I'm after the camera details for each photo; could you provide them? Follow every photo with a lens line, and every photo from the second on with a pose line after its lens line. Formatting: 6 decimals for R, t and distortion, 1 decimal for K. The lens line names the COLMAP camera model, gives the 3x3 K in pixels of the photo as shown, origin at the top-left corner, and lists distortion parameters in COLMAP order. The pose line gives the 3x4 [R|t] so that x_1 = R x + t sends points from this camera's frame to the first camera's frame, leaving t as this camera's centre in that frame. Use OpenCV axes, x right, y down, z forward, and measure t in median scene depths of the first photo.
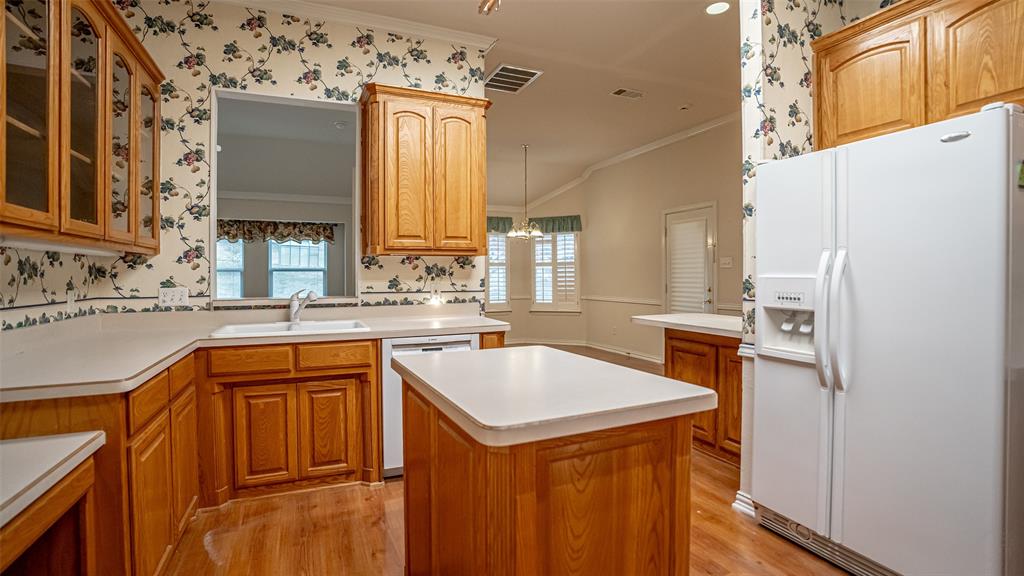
lens RADIAL K [[478.1, 0, 509.9], [0, 478.1, 278.8], [0, 0, 1]] dist [-0.060171, 0.018405]
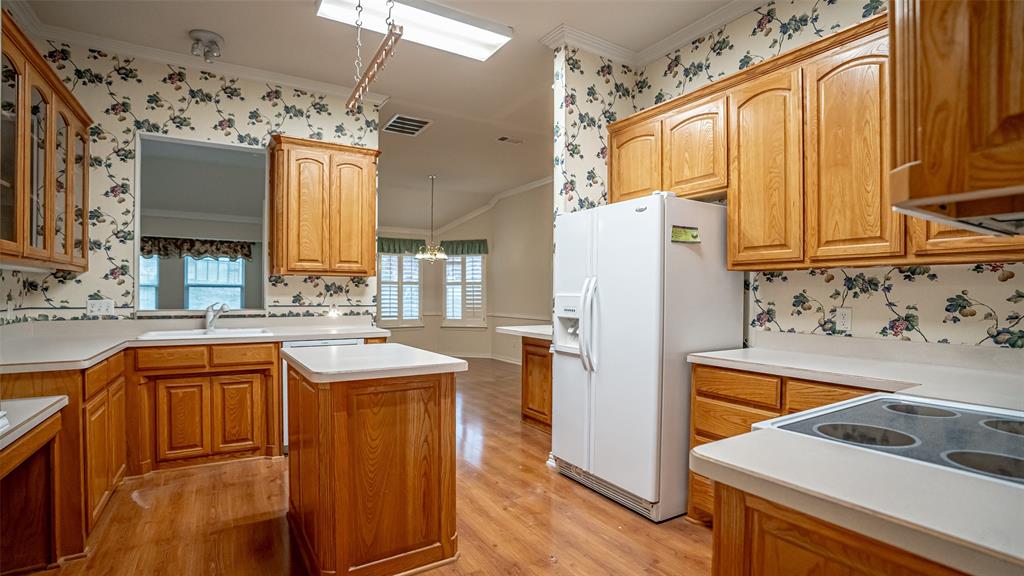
lens RADIAL K [[478.1, 0, 509.1], [0, 478.1, 300.7], [0, 0, 1]] dist [-0.060171, 0.018405]
pose [[0.990616, 0.009245, 0.136365, 0.144956], [-0.010137, 0.999932, 0.005846, 0.003868], [-0.136302, -0.007173, 0.990641, -0.299823]]
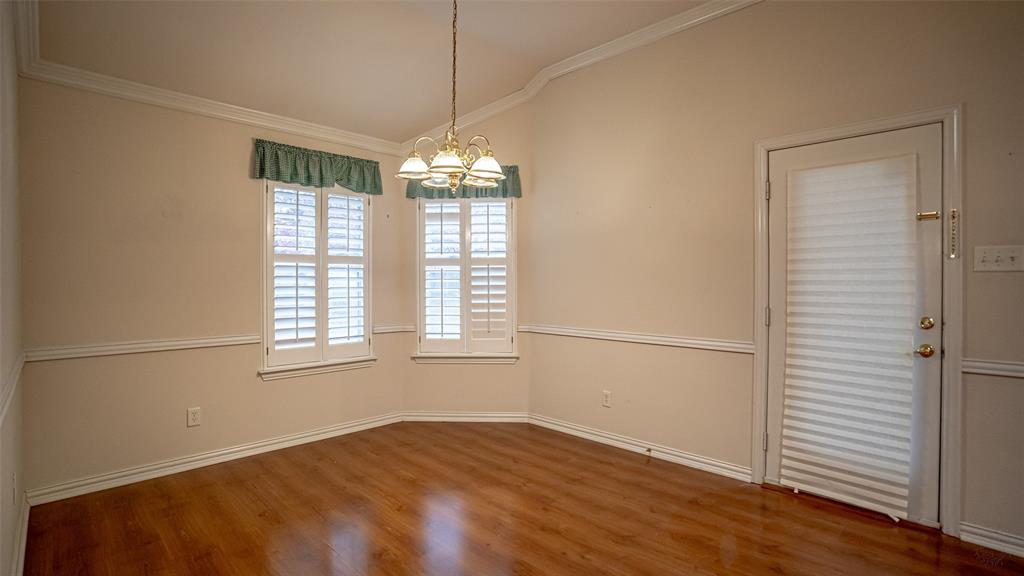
lens RADIAL K [[478.1, 0, 502.0], [0, 478.1, 284.5], [0, 0, 1]] dist [-0.060171, 0.018405]
pose [[0.935074, 0.008599, 0.354349, -0.144019], [-0.006943, 0.999958, -0.005946, -0.013047], [-0.354386, 0.003099, 0.935094, 1.580818]]
